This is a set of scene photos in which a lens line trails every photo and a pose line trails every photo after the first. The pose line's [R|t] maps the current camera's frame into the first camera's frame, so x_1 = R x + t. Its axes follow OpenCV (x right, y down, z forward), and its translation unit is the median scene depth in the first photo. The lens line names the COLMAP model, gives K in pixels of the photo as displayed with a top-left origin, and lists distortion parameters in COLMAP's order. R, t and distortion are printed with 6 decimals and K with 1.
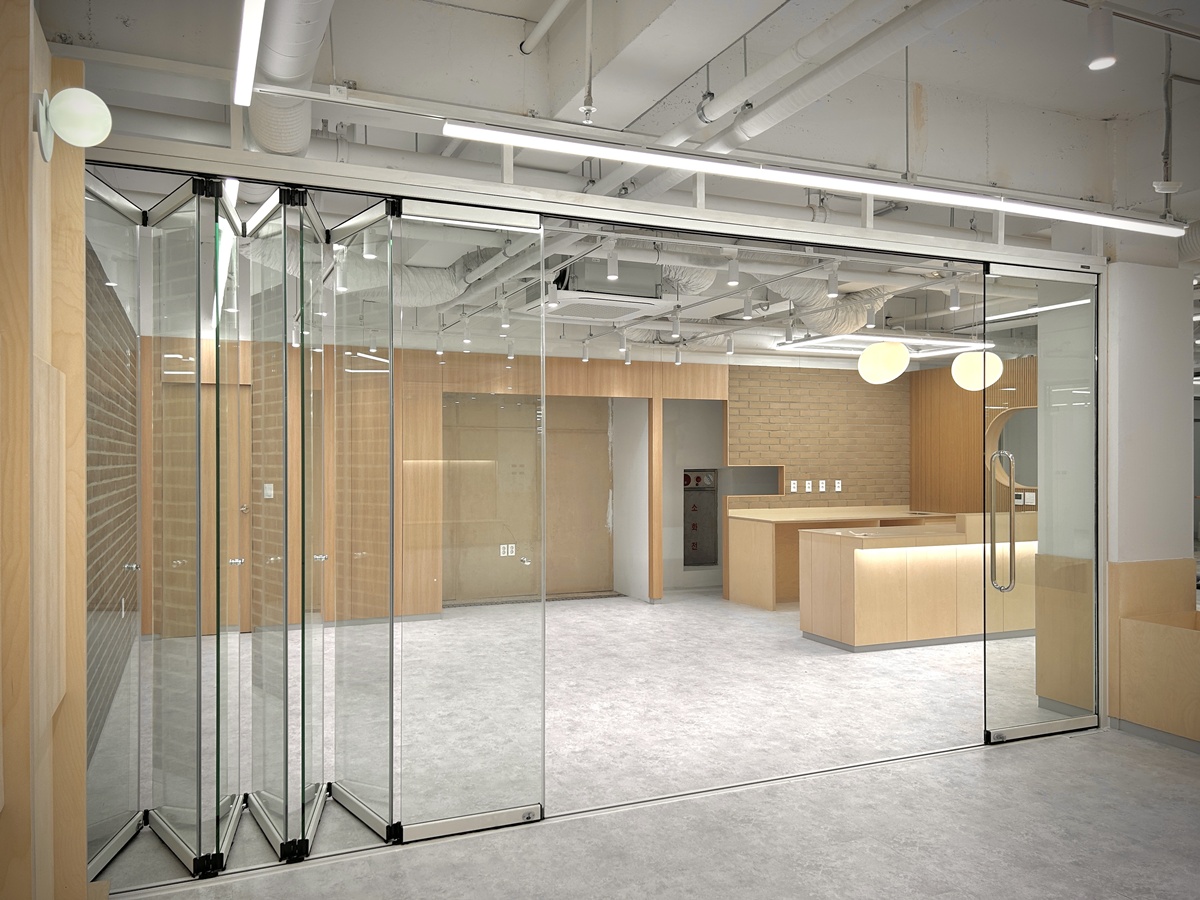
lens RADIAL K [[894.0, 0, 595.9], [0, 894.0, 462.7], [0, 0, 1]] dist [0.089951, -0.111383]
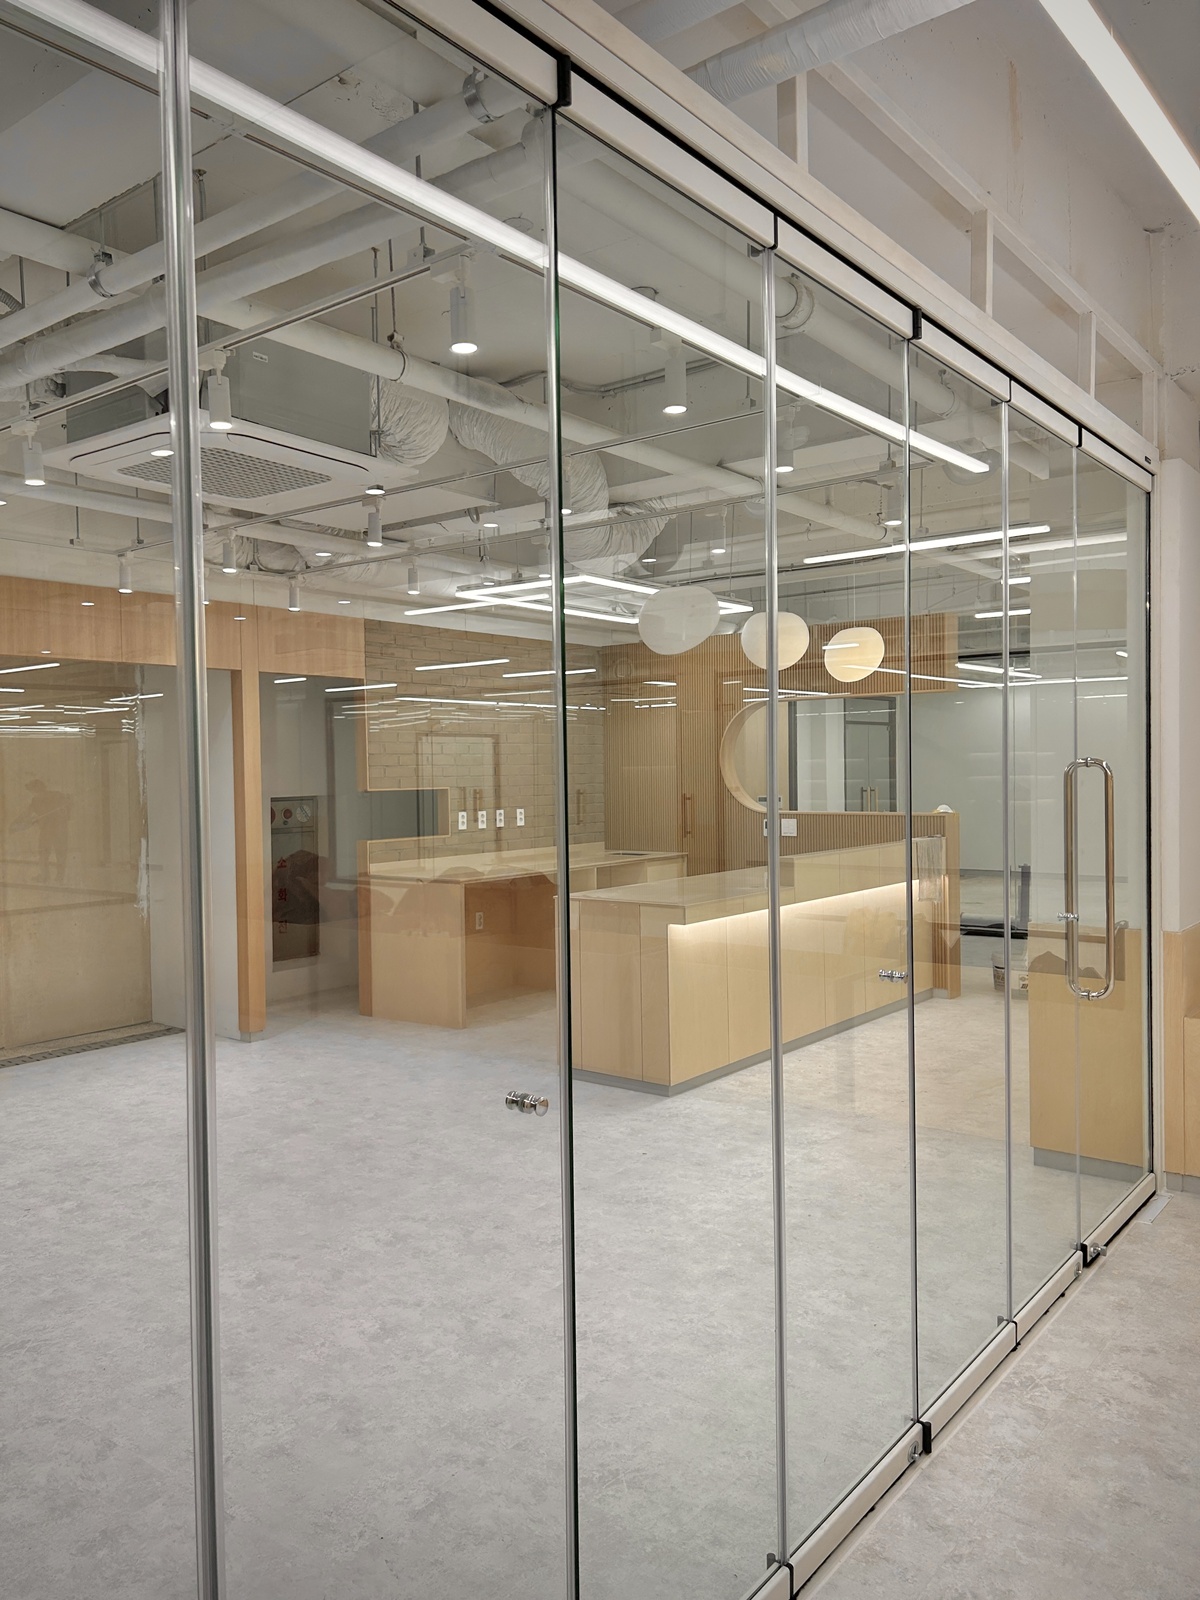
lens RADIAL K [[1196.6, 0, 600.0], [0, 1196.6, 800.0], [0, 0, 1]] dist [0.079083, -0.106953]
pose [[0.877447, -0.023886, 0.479079, -0.158639], [0.016178, 0.999665, 0.020210, -0.005962], [-0.479401, -0.009983, 0.877539, 0.377413]]
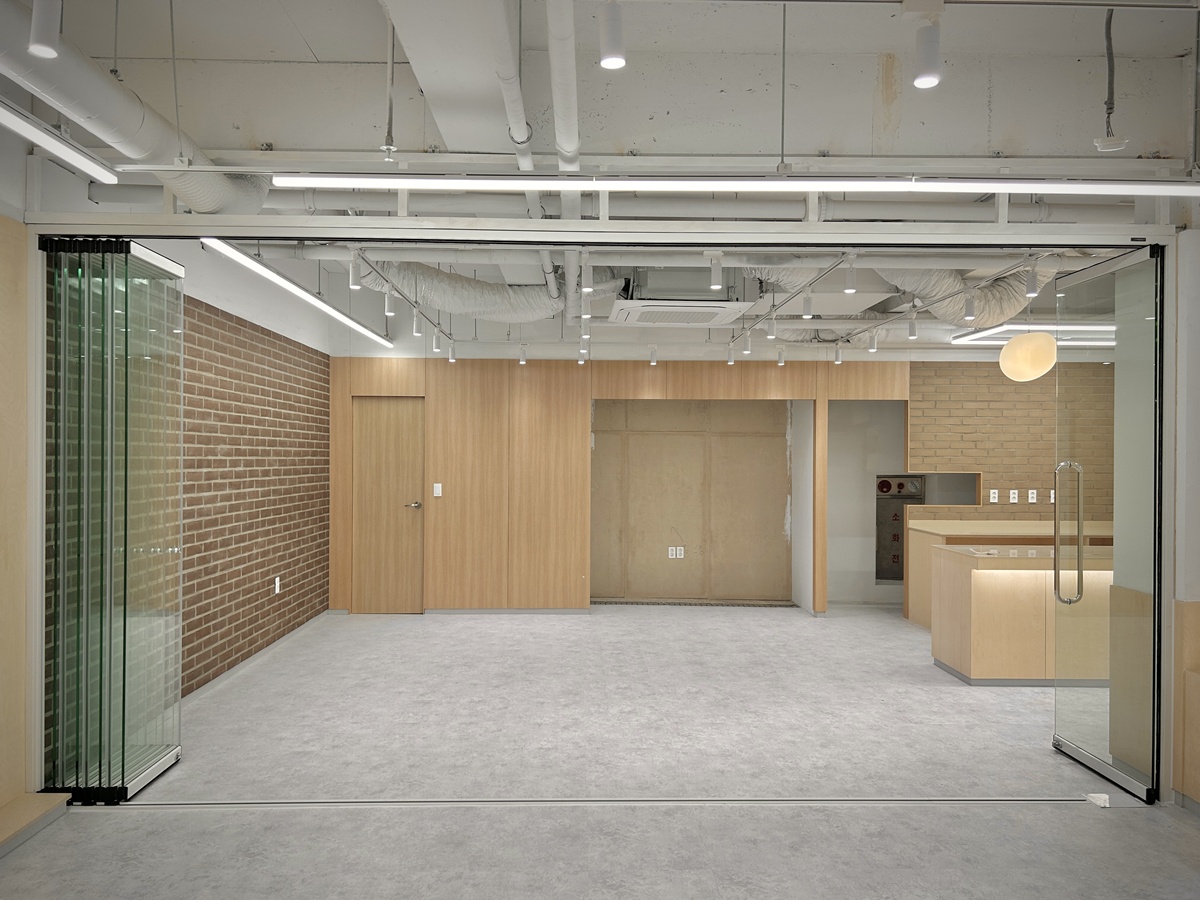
lens RADIAL K [[896.1, 0, 601.5], [0, 896.1, 462.1], [0, 0, 1]] dist [0.074319, -0.086451]
pose [[0.926931, 0.008389, -0.375137, 0.332643], [-0.008298, 0.999964, 0.001860, -0.009389], [0.375139, 0.001389, 0.926967, 0.045763]]
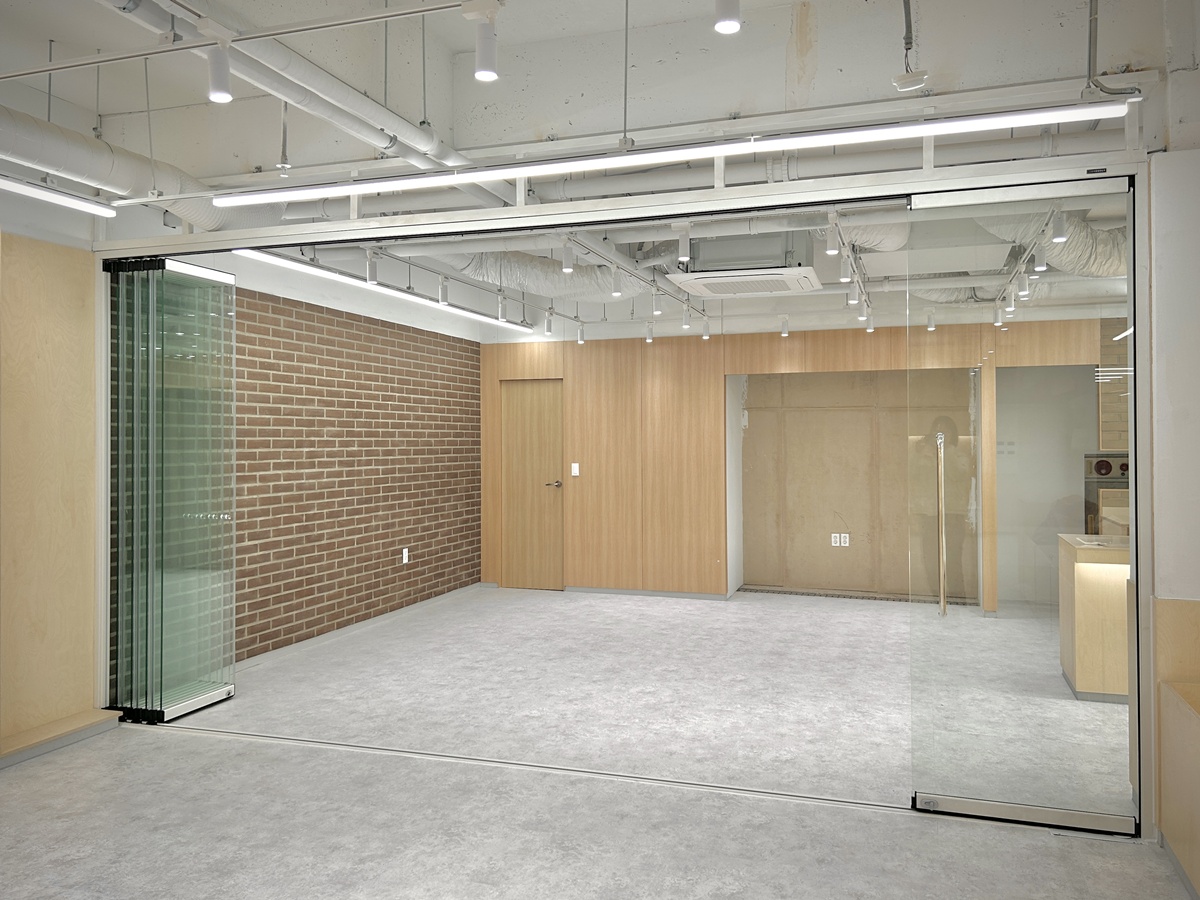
lens RADIAL K [[953.3, 0, 599.8], [0, 953.3, 432.5], [0, 0, 1]] dist [0.089395, -0.128217]
pose [[0.742985, -0.006483, -0.669276, 0.627532], [-0.000510, 0.999947, -0.010253, -0.004378], [0.669308, 0.007959, 0.742943, 0.157969]]
